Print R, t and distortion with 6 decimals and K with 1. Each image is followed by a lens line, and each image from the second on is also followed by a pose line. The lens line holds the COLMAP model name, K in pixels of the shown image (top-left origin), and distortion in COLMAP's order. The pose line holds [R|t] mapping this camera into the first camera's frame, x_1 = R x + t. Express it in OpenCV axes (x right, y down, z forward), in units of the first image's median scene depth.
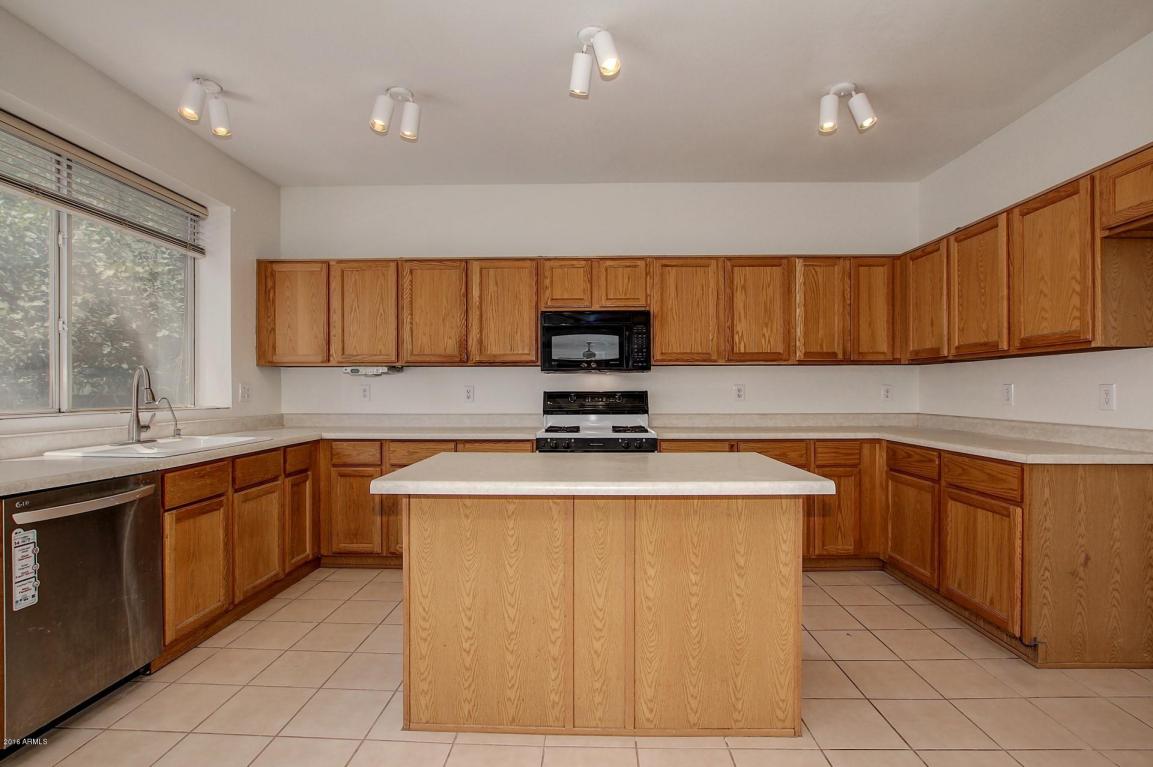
lens RADIAL K [[555.4, 0, 580.8], [0, 555.4, 391.1], [0, 0, 1]] dist [-0.027834, 0.003805]
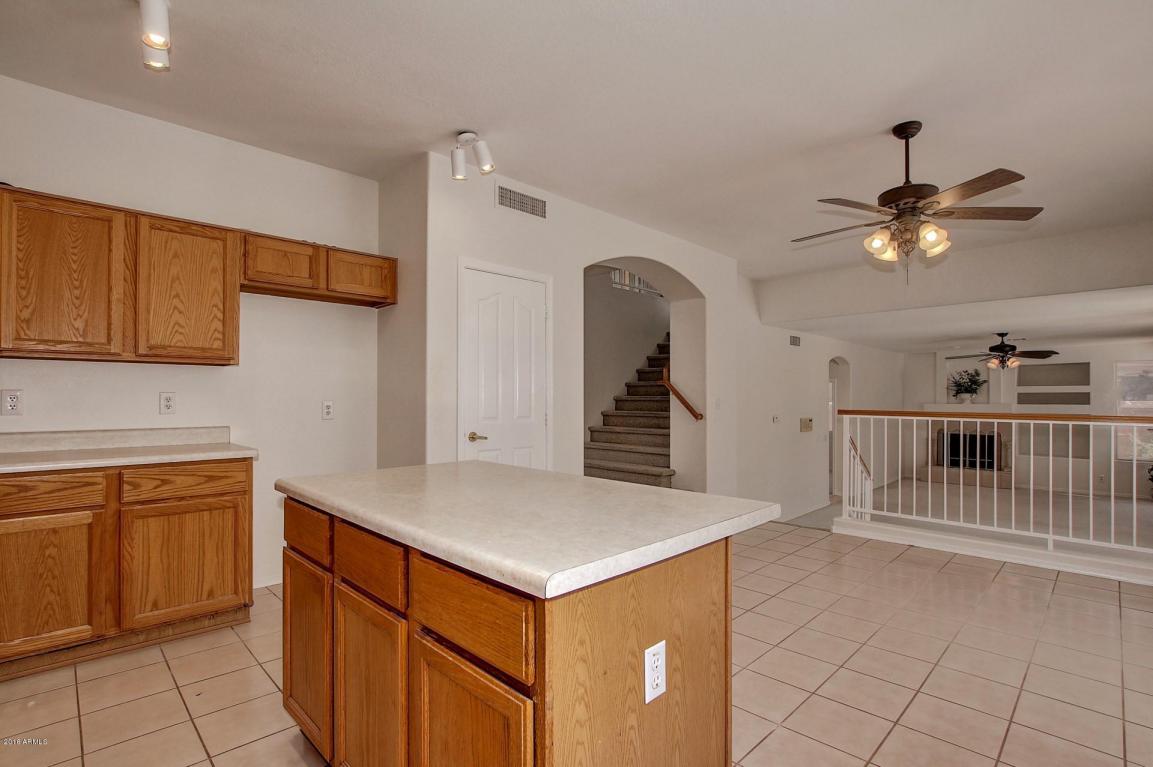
lens RADIAL K [[555.4, 0, 576.1], [0, 555.4, 388.9], [0, 0, 1]] dist [-0.027834, 0.003805]
pose [[-0.731329, 0.008608, 0.681971, -0.340340], [-0.001628, 0.999895, -0.014367, -0.002681], [-0.682023, -0.011617, -0.731238, 0.858512]]
